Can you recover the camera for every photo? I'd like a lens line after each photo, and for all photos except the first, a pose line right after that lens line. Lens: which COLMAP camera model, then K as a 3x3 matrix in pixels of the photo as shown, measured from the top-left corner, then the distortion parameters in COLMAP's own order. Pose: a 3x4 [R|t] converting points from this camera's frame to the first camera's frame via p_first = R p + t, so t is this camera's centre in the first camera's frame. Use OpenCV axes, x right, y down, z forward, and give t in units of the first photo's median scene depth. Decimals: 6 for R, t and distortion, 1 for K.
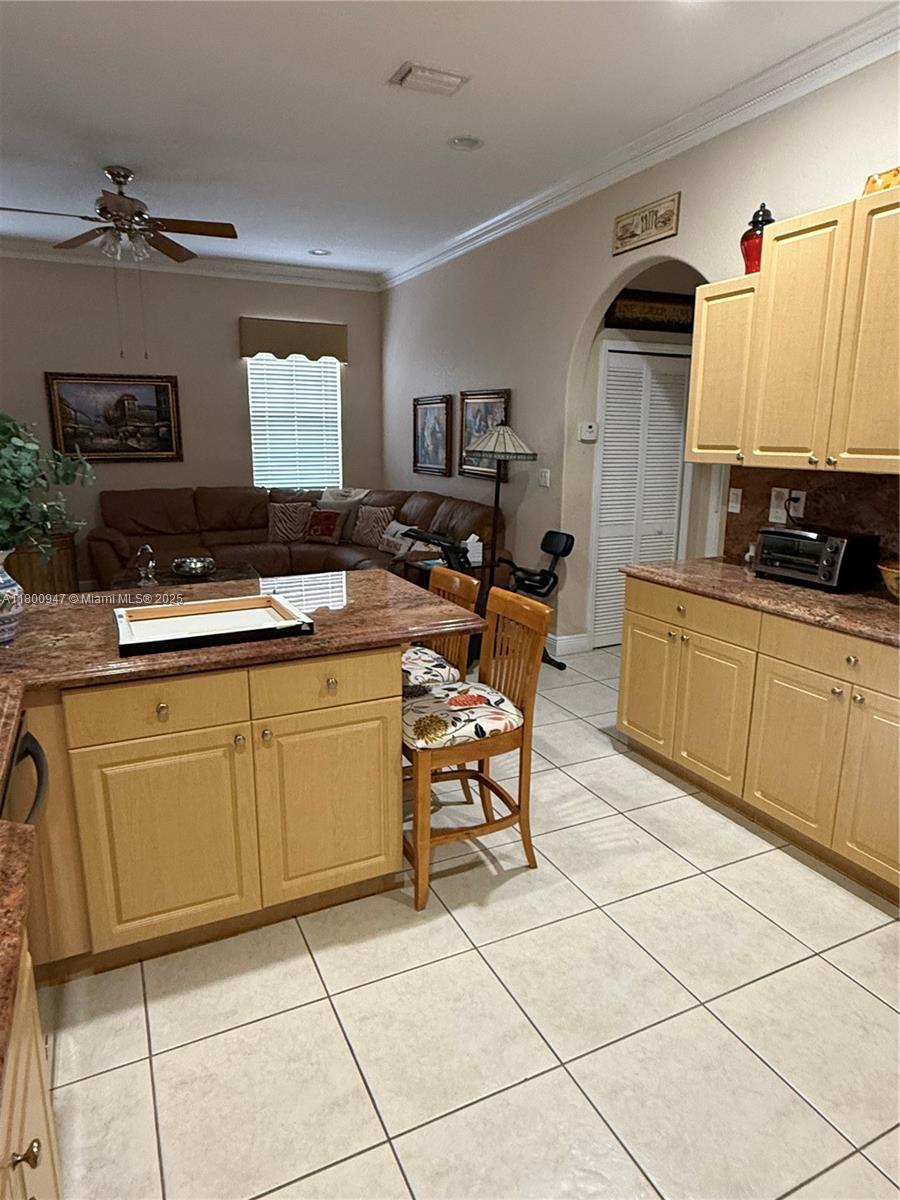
lens RADIAL K [[723.7, 0, 450.0], [0, 723.7, 600.0], [0, 0, 1]] dist [0.002128, -0.000861]
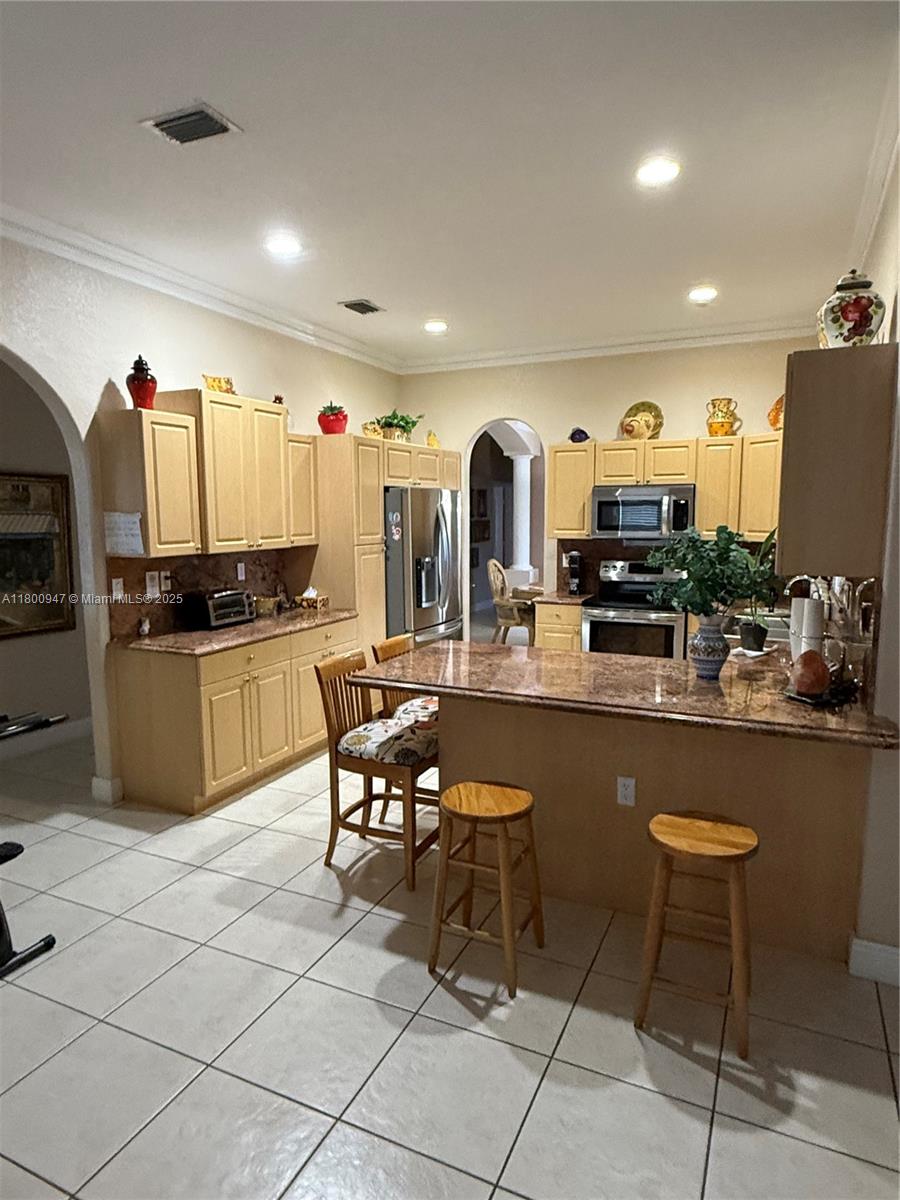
lens RADIAL K [[723.7, 0, 450.0], [0, 723.7, 600.0], [0, 0, 1]] dist [0.002128, -0.000861]
pose [[-0.632021, -0.103415, 0.768020, -1.000651], [0.171079, 0.947985, 0.268432, -0.412477], [-0.755832, 0.301047, -0.581455, 1.549918]]
